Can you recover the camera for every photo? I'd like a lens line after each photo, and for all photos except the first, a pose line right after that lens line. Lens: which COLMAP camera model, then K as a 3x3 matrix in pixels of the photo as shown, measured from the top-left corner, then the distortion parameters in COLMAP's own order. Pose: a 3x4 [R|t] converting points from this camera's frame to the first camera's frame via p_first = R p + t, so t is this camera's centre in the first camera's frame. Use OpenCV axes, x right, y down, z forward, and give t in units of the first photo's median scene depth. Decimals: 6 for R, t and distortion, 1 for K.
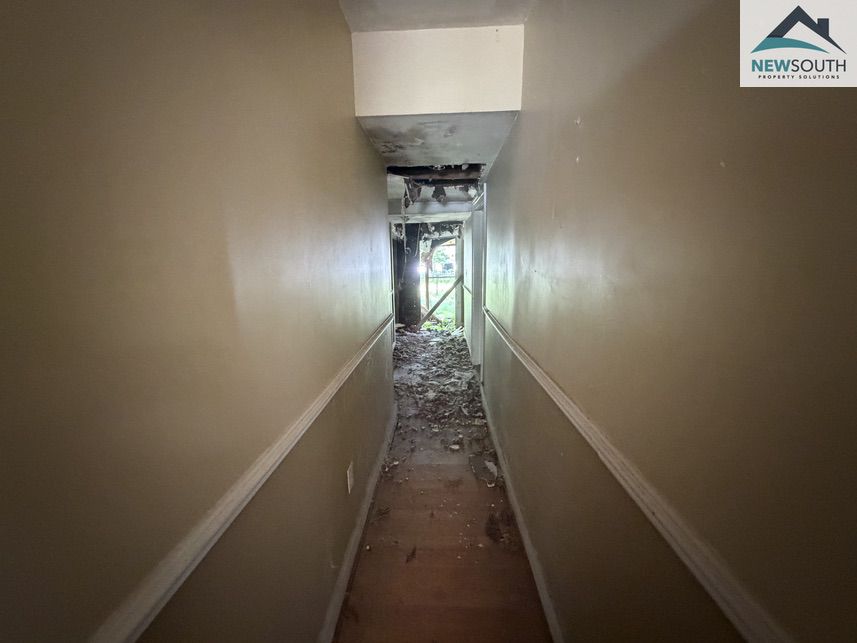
lens RADIAL K [[340.1, 0, 425.7], [0, 340.1, 321.9], [0, 0, 1]] dist [-0.001032, 0.000277]
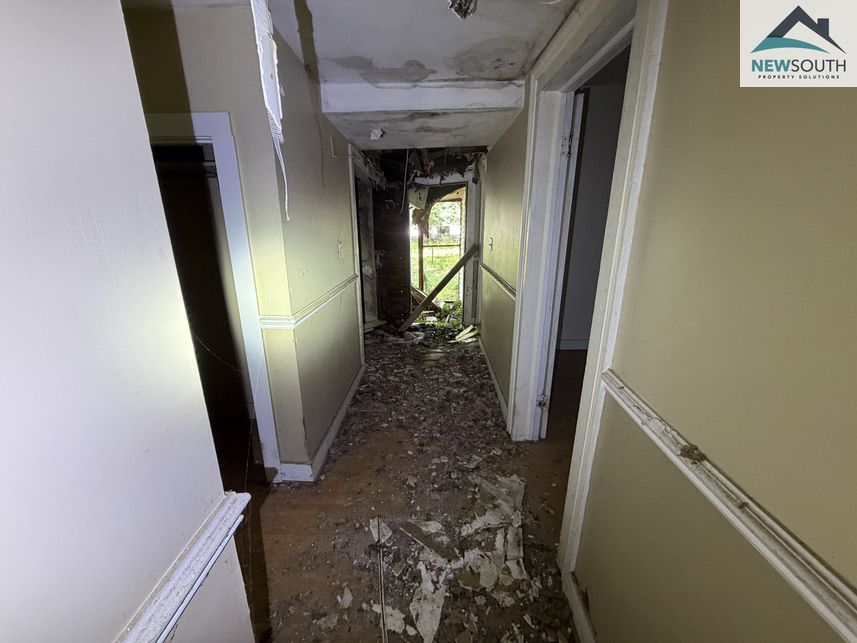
lens RADIAL K [[340.1, 0, 425.7], [0, 340.1, 321.9], [0, 0, 1]] dist [-0.001032, 0.000277]
pose [[0.999799, 0.006854, 0.018823, 0.002462], [-0.008768, 0.994583, 0.103570, -0.060254], [-0.018012, -0.103715, 0.994444, 0.348883]]
